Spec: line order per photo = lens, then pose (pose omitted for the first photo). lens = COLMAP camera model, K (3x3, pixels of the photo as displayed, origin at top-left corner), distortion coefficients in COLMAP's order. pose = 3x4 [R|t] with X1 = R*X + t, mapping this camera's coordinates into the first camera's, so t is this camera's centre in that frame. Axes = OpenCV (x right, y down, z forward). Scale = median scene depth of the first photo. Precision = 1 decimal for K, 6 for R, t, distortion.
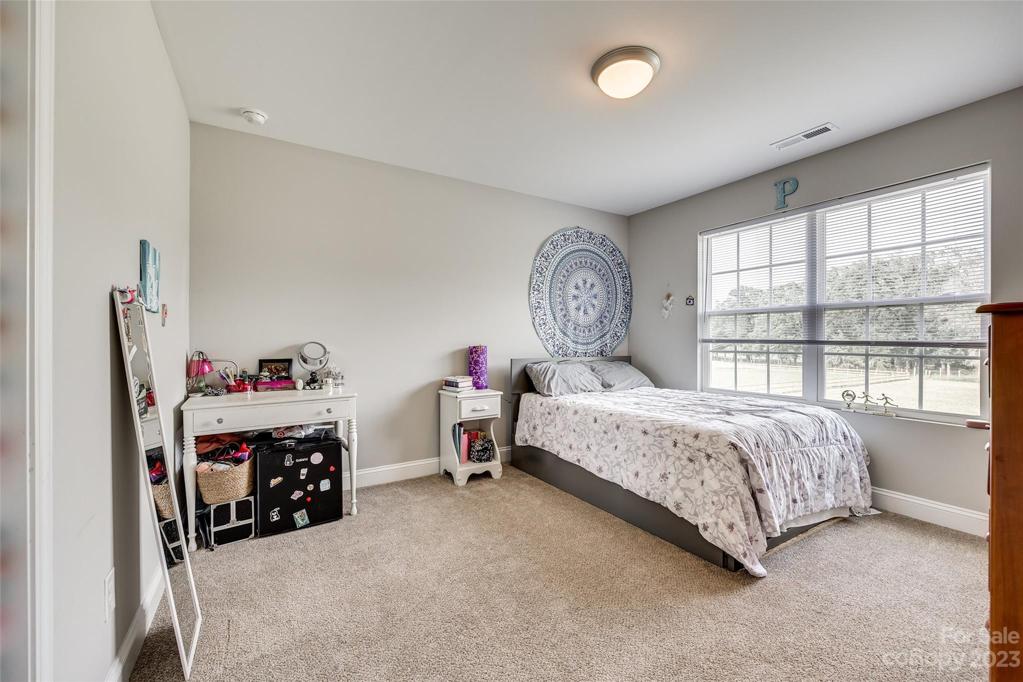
lens RADIAL K [[419.8, 0, 517.7], [0, 419.8, 345.2], [0, 0, 1]] dist [-0.000743, -0.000248]
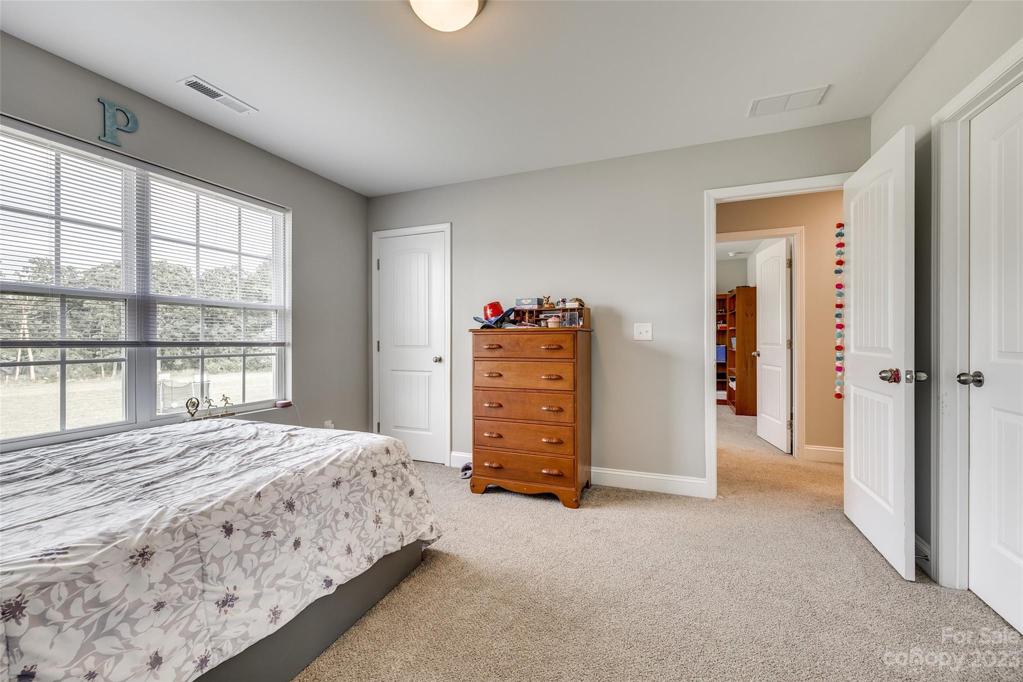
lens RADIAL K [[419.8, 0, 520.3], [0, 419.8, 339.2], [0, 0, 1]] dist [-0.000743, -0.000248]
pose [[-0.614706, 0.001479, 0.788755, -0.343027], [0.011427, 0.999910, 0.007030, -0.014618], [-0.788674, 0.013334, -0.614667, 1.050682]]
